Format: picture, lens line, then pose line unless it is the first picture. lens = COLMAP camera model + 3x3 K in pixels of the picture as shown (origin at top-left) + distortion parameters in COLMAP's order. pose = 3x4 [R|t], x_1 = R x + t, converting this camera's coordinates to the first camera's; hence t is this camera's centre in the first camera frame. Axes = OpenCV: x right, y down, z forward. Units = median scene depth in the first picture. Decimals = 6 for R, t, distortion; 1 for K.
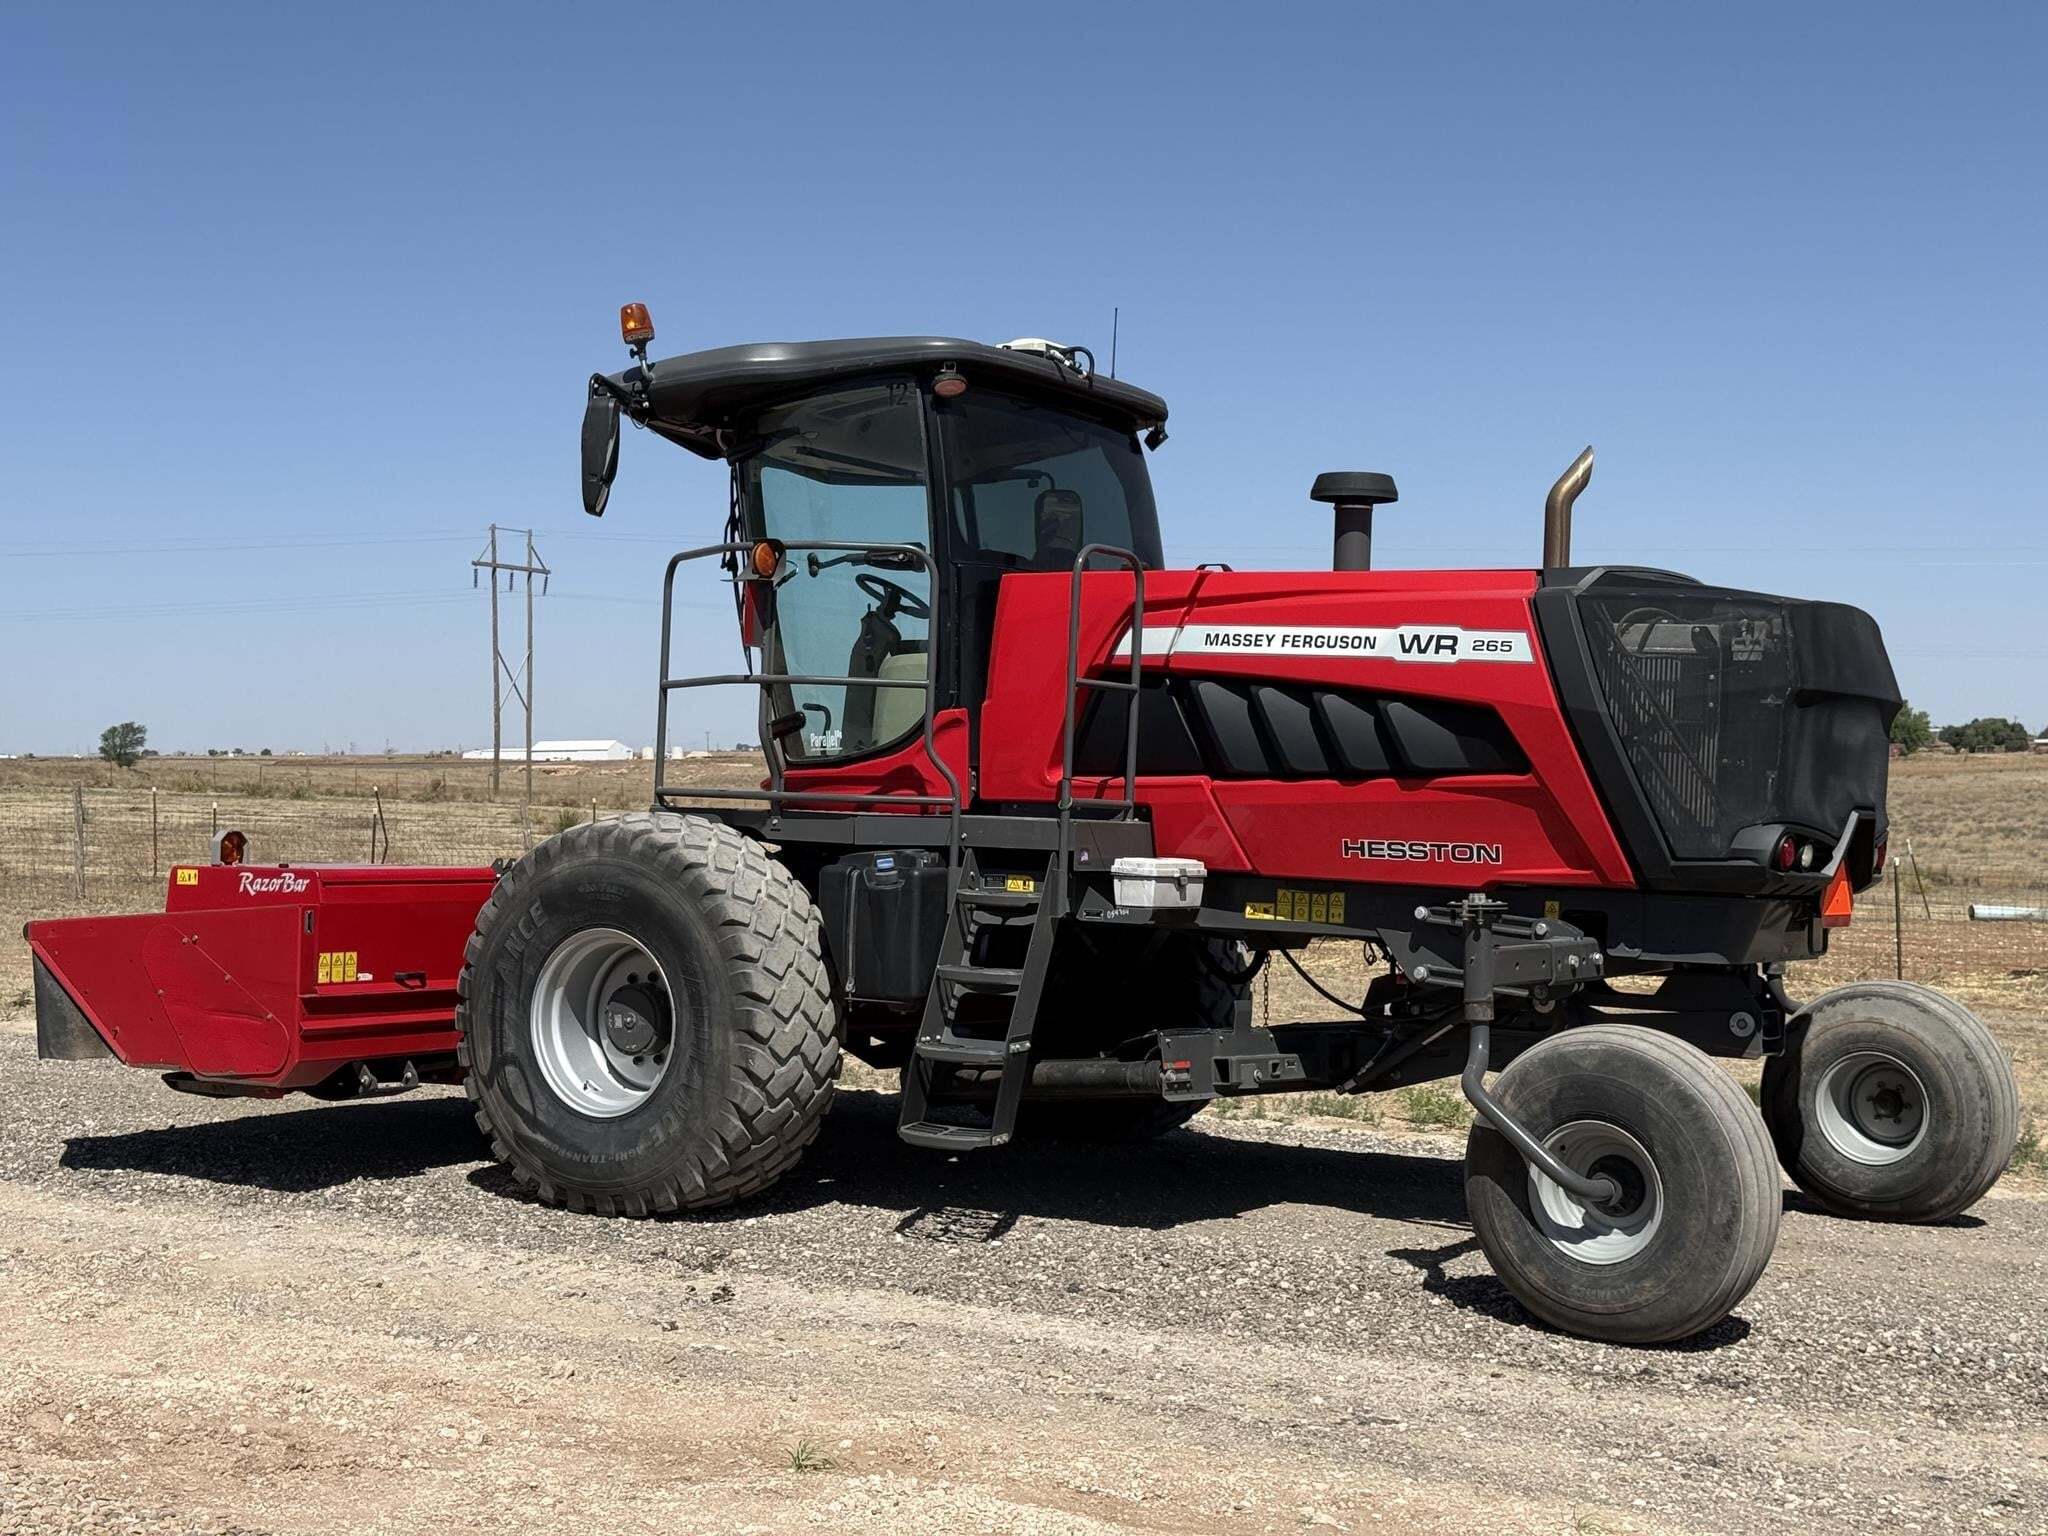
lens RADIAL K [[2910.2, 0, 1022.4], [0, 2910.2, 810.9], [0, 0, 1]] dist [0.171679, -0.010439]
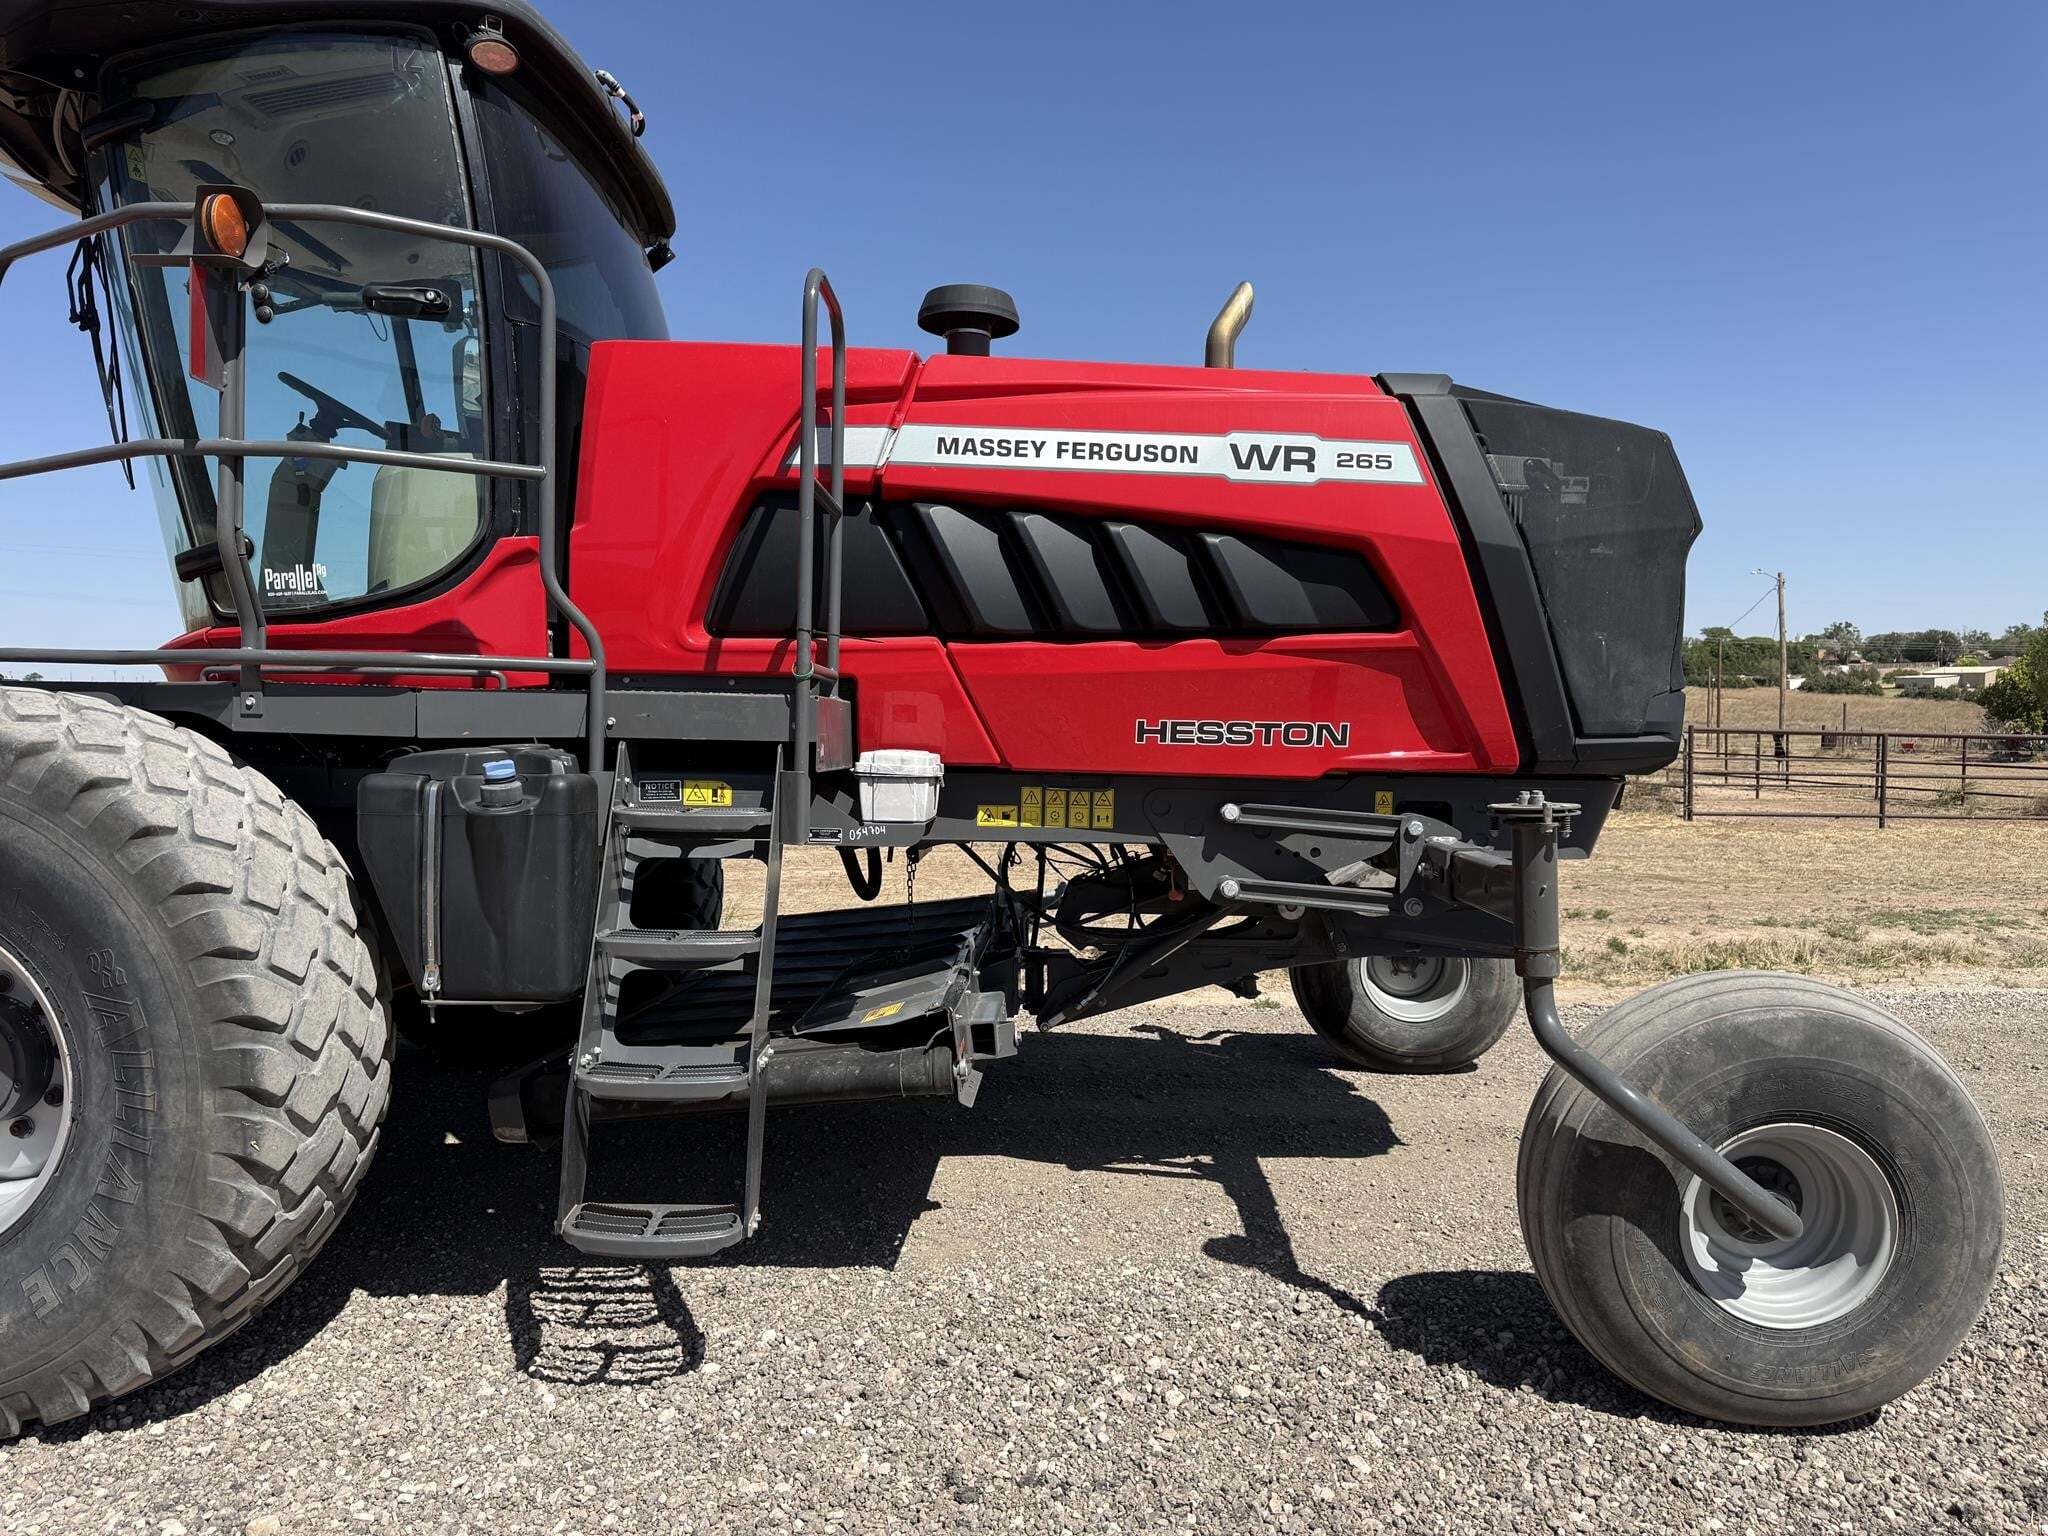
lens RADIAL K [[1446.9, 0, 1040.4], [0, 1446.9, 773.4], [0, 0, 1]] dist [0.059887, -0.075426]
pose [[0.847639, -0.031385, 0.529645, -0.108642], [0.010390, 0.999039, 0.042571, 0.007337], [-0.530472, -0.030581, 0.847151, 0.681789]]
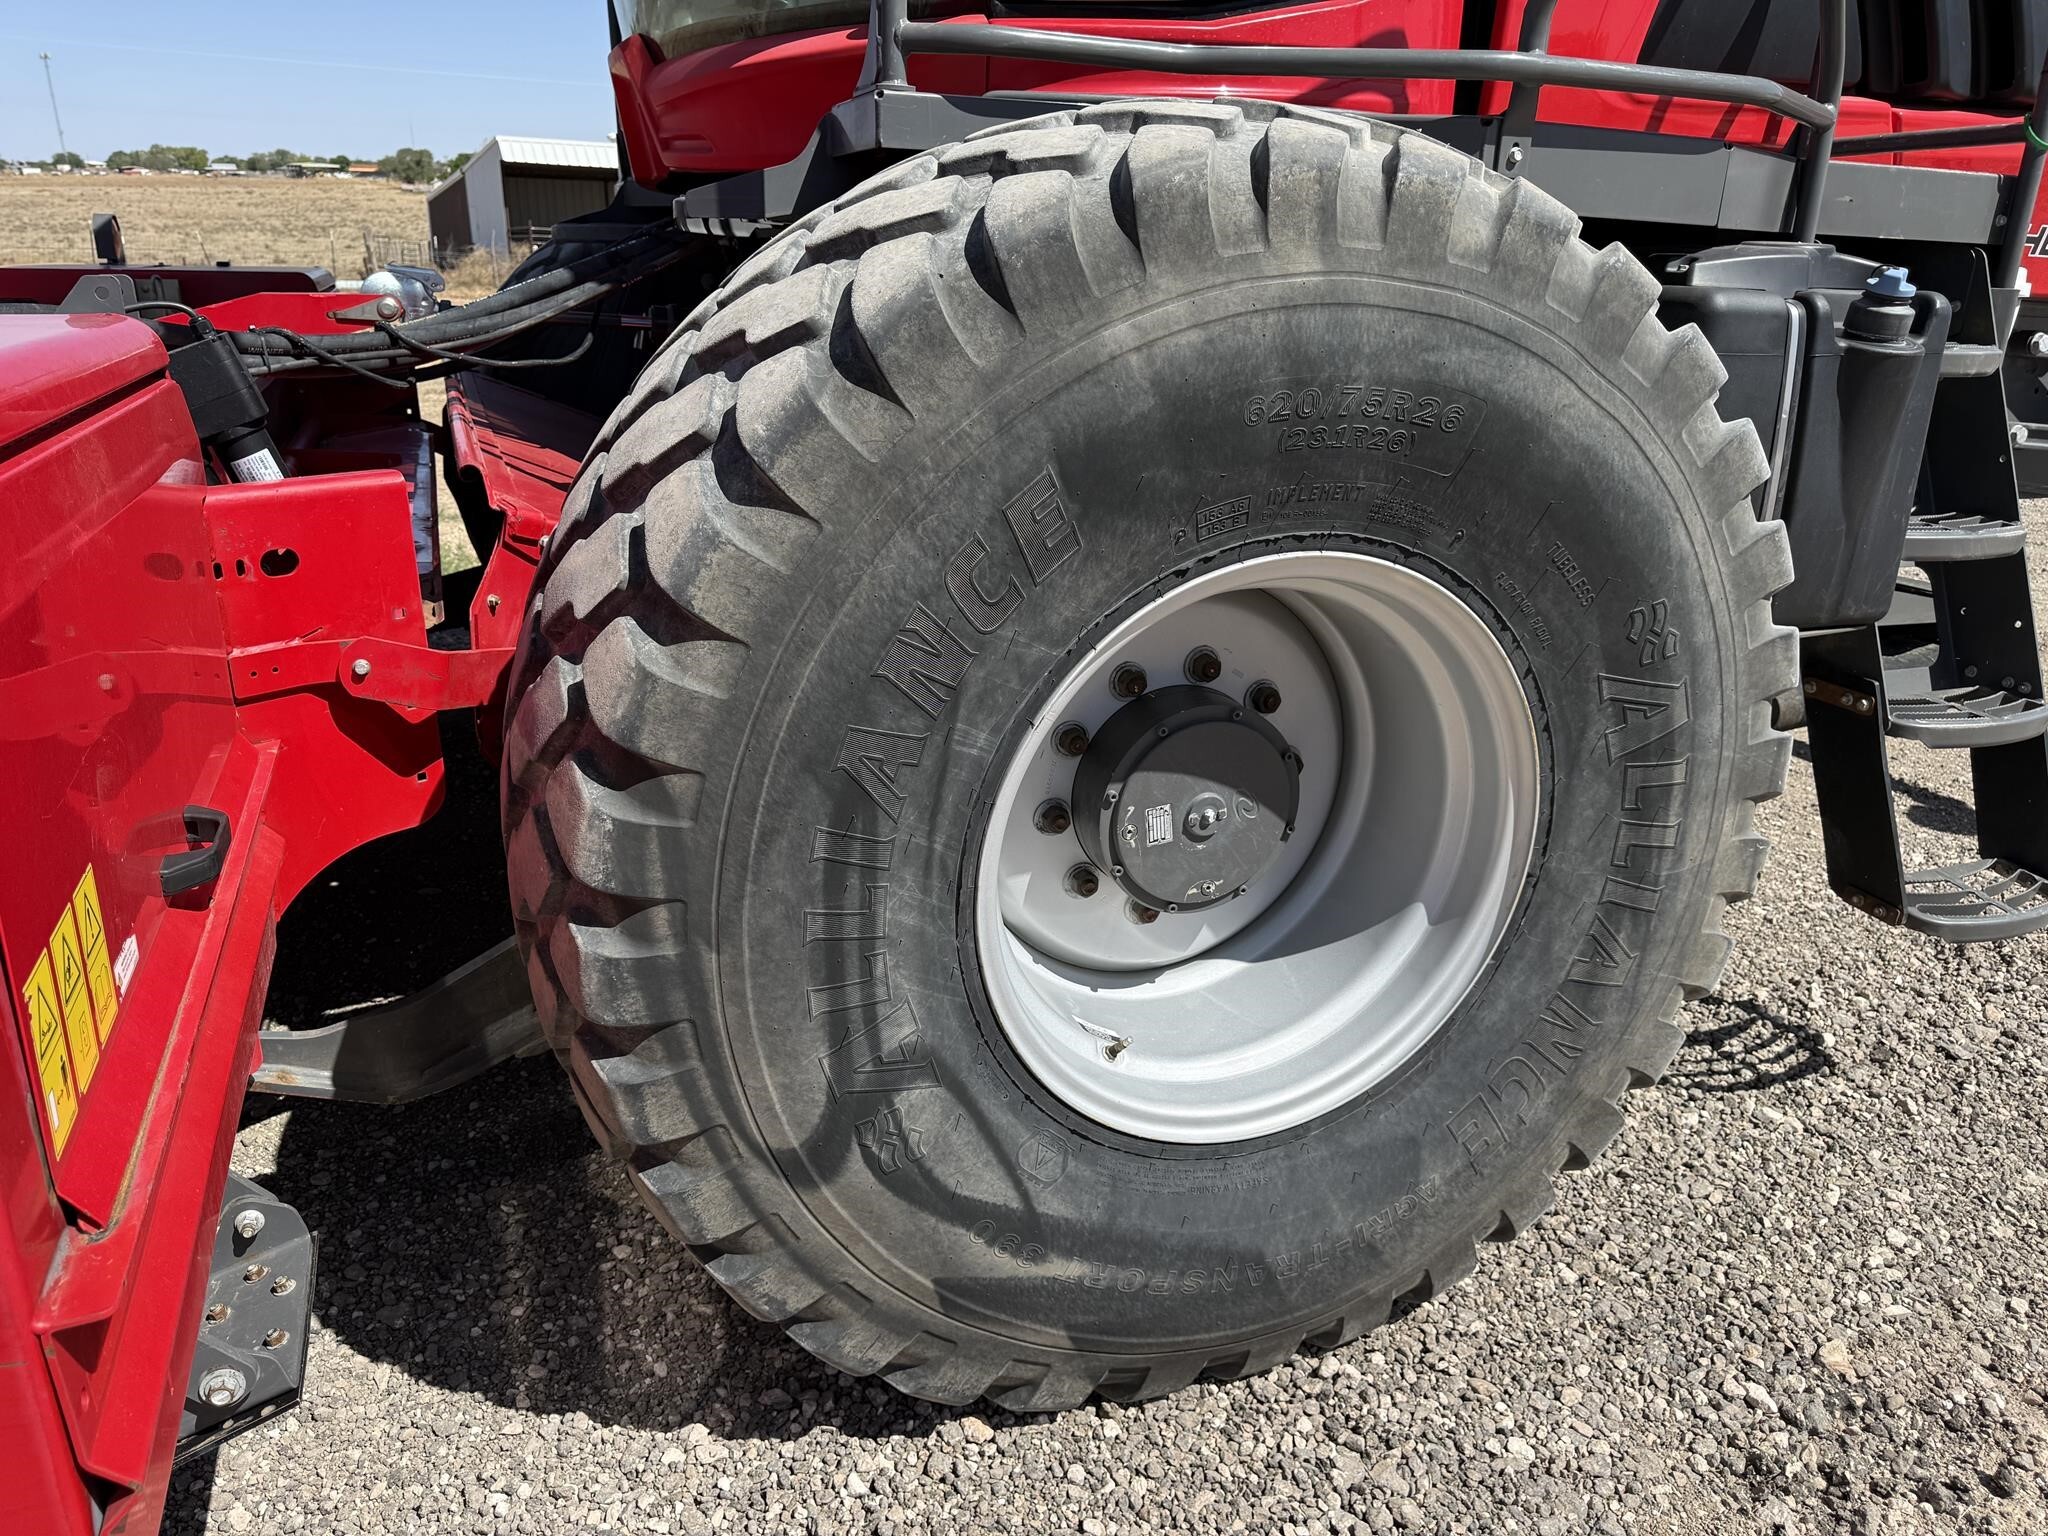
lens RADIAL K [[1476.3, 0, 1024.1], [0, 1476.3, 786.5], [0, 0, 1]] dist [-0.005616, -0.001004]
pose [[0.601224, -0.286089, 0.746112, -0.272873], [-0.009601, 0.931059, 0.364741, 0.010836], [-0.799023, -0.226454, 0.557028, 0.954093]]
